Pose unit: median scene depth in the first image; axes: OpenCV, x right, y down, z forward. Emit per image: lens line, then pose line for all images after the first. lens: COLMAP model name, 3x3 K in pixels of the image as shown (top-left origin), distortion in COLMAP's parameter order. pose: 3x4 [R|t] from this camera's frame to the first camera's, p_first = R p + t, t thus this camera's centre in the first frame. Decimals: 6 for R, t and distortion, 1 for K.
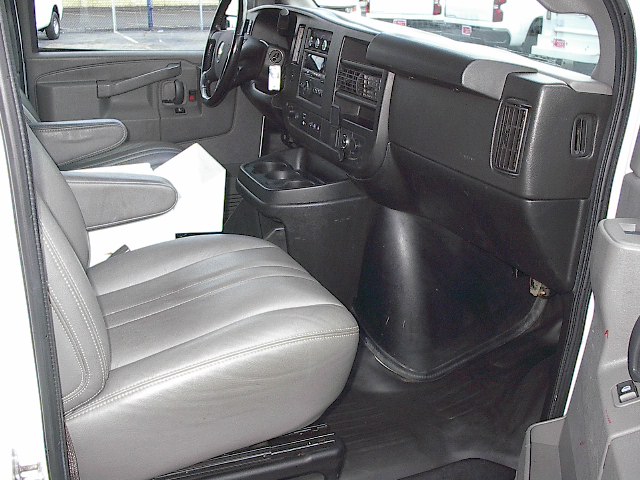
lens RADIAL K [[710.8, 0, 320.0], [0, 710.8, 240.0], [0, 0, 1]] dist [-0.113438, 0.013478]
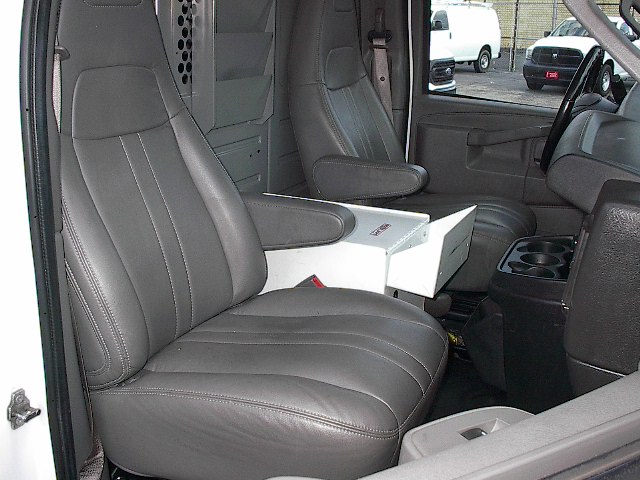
lens RADIAL K [[710.8, 0, 320.0], [0, 710.8, 240.0], [0, 0, 1]] dist [-0.113438, 0.013478]
pose [[0.687550, 0.206802, -0.696066, 0.257129], [-0.267051, 0.963421, 0.022449, -0.041209], [0.675247, 0.170451, 0.717626, 0.168577]]
